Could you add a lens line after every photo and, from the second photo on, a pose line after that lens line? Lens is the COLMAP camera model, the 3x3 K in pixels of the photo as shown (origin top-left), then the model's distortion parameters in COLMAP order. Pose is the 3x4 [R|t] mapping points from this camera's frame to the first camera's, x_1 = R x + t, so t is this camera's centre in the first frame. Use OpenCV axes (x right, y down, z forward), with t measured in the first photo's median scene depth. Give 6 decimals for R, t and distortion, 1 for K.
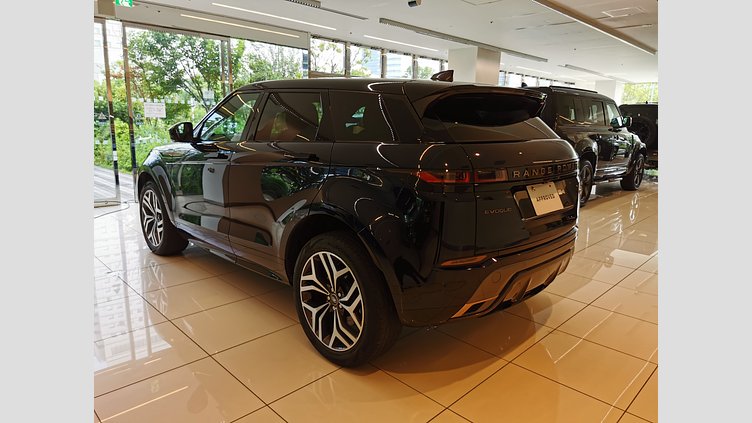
lens RADIAL K [[444.9, 0, 381.2], [0, 444.9, 209.3], [0, 0, 1]] dist [0.000438, -0.000887]
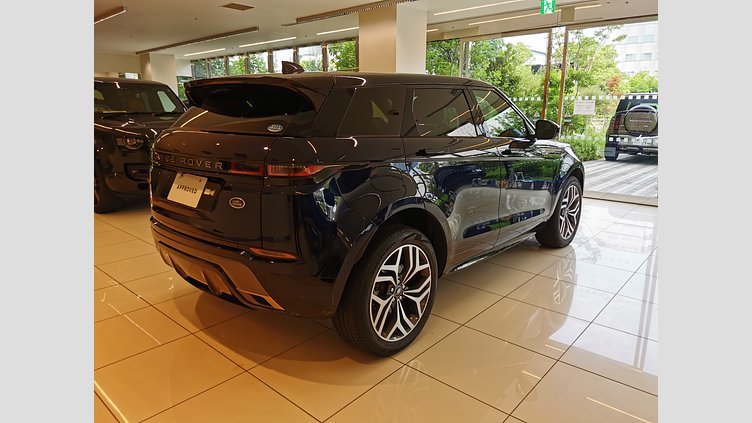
lens RADIAL K [[444.9, 0, 381.2], [0, 444.9, 209.3], [0, 0, 1]] dist [0.000438, -0.000887]
pose [[0.048023, 0.188939, -0.980814, 0.825433], [-0.196246, 0.964593, 0.176206, -0.140653], [0.979378, 0.184019, 0.083402, 0.825147]]
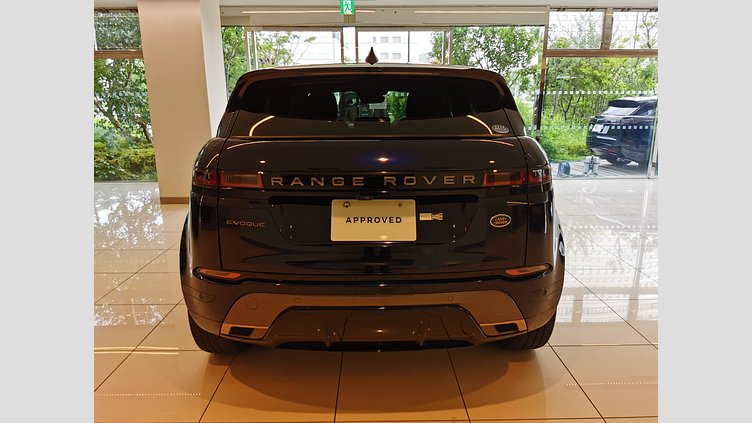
lens RADIAL K [[444.9, 0, 381.2], [0, 444.9, 209.3], [0, 0, 1]] dist [0.000438, -0.000887]
pose [[0.709951, 0.132372, -0.691699, 0.524697], [-0.115309, 0.990771, 0.071254, -0.052629], [0.694747, 0.029172, 0.718662, 0.315630]]
